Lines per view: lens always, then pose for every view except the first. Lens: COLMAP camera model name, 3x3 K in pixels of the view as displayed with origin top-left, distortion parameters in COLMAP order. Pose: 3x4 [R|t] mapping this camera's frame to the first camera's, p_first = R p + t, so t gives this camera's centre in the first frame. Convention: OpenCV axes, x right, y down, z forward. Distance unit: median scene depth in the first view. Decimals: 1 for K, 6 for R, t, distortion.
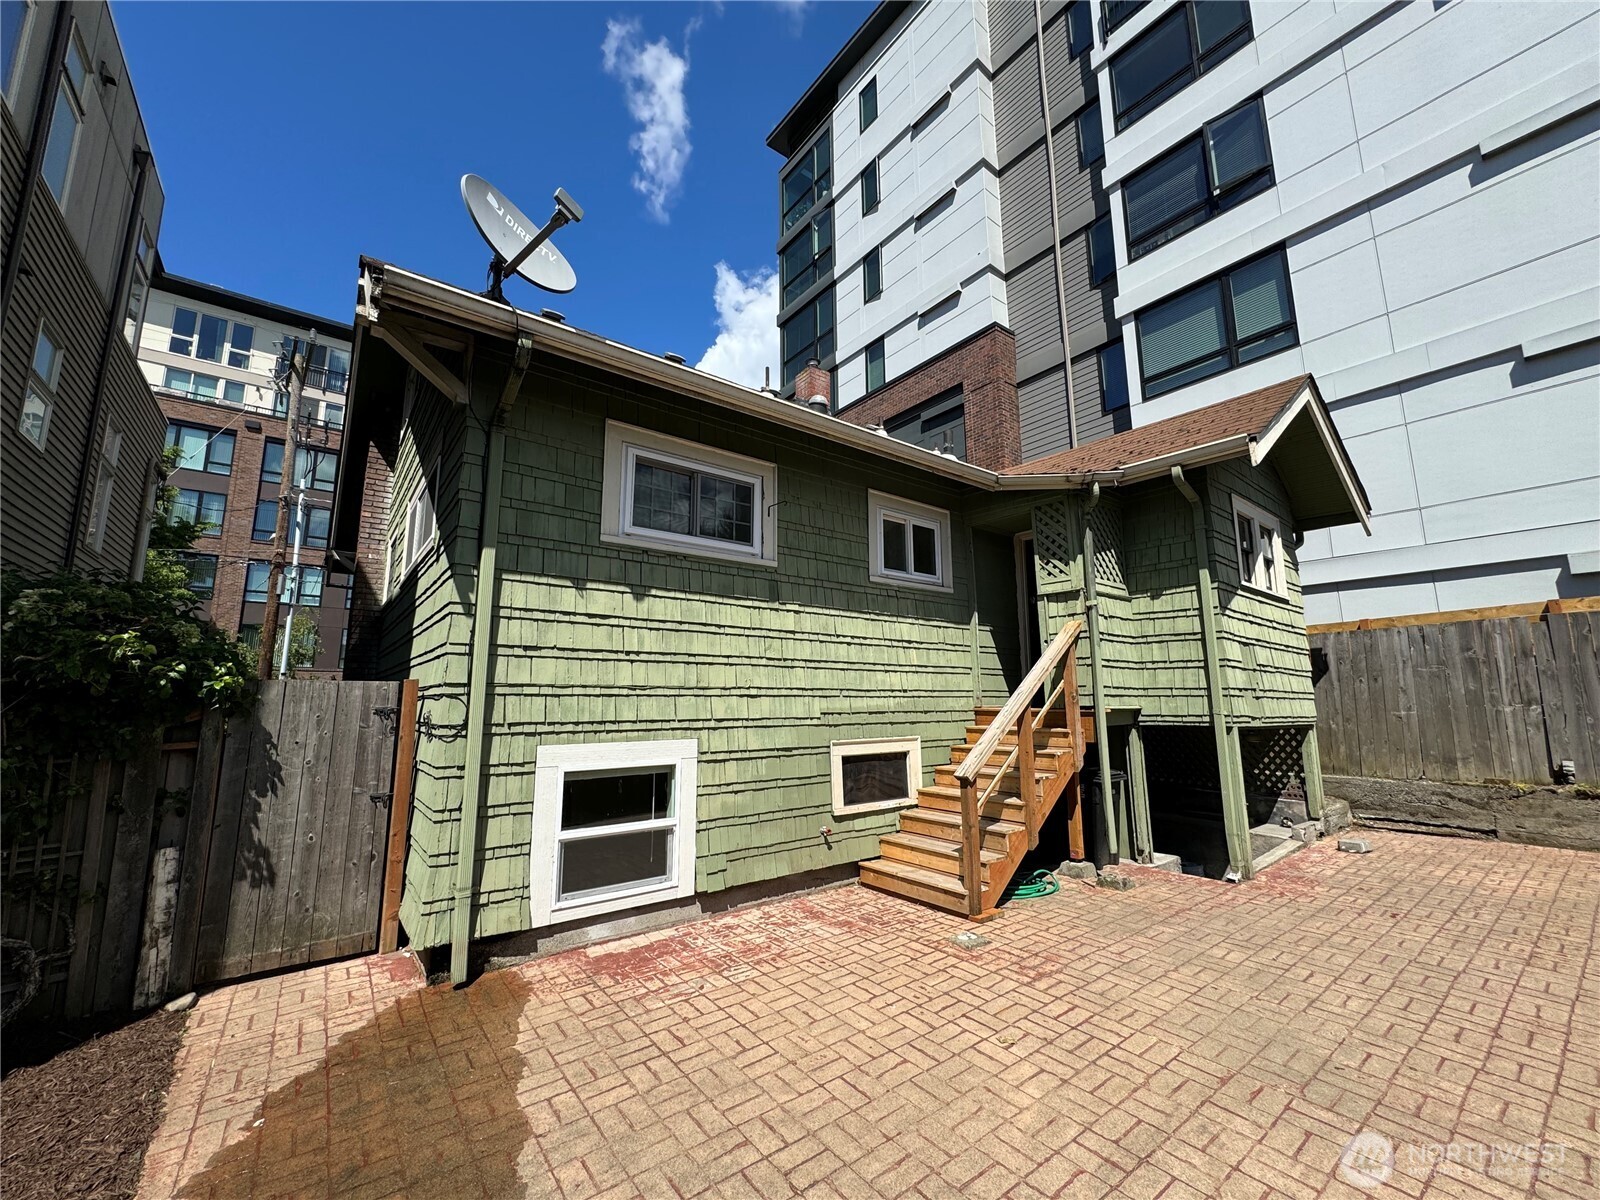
lens RADIAL K [[640.7, 0, 799.0], [0, 640.7, 604.3], [0, 0, 1]] dist [-0.002332, 0.000132]
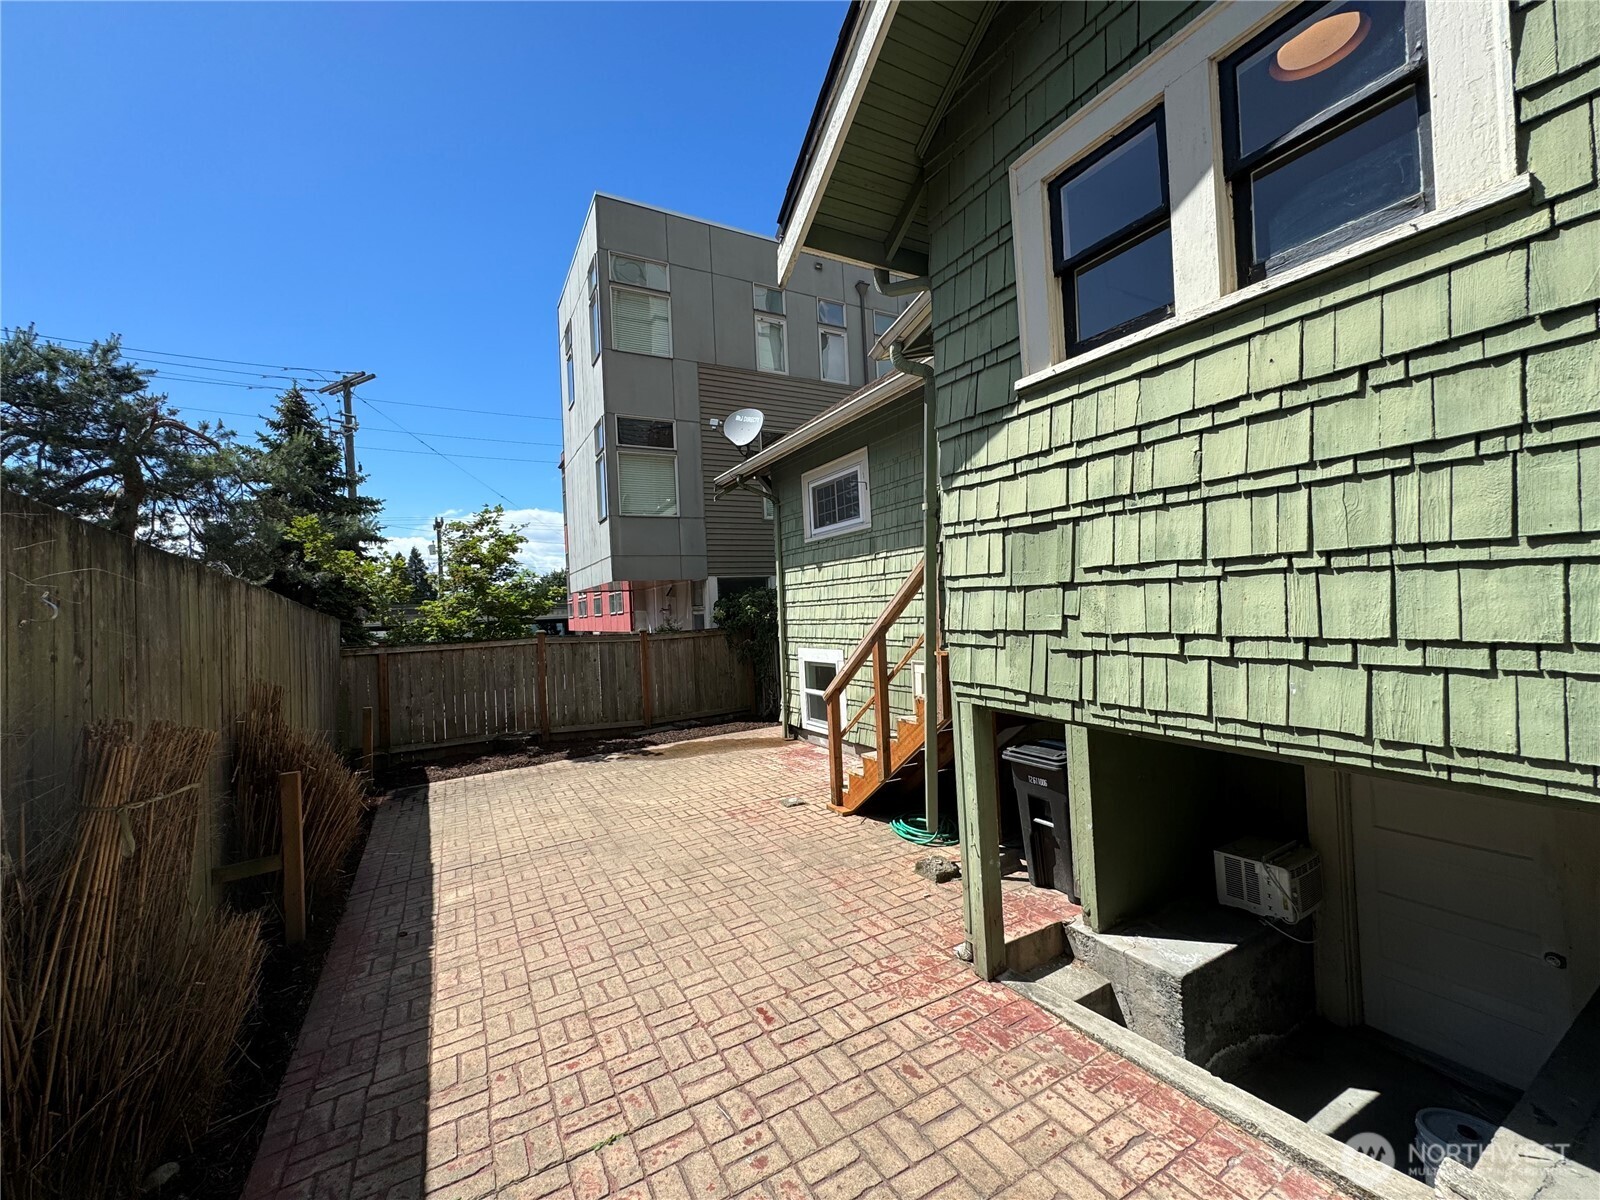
lens RADIAL K [[640.7, 0, 799.0], [0, 640.7, 604.3], [0, 0, 1]] dist [-0.002332, 0.000132]
pose [[-0.147134, 0.003253, -0.989111, 1.748557], [0.199986, 0.979440, -0.026527, 0.138948], [0.968688, -0.201712, -0.144760, 1.367055]]
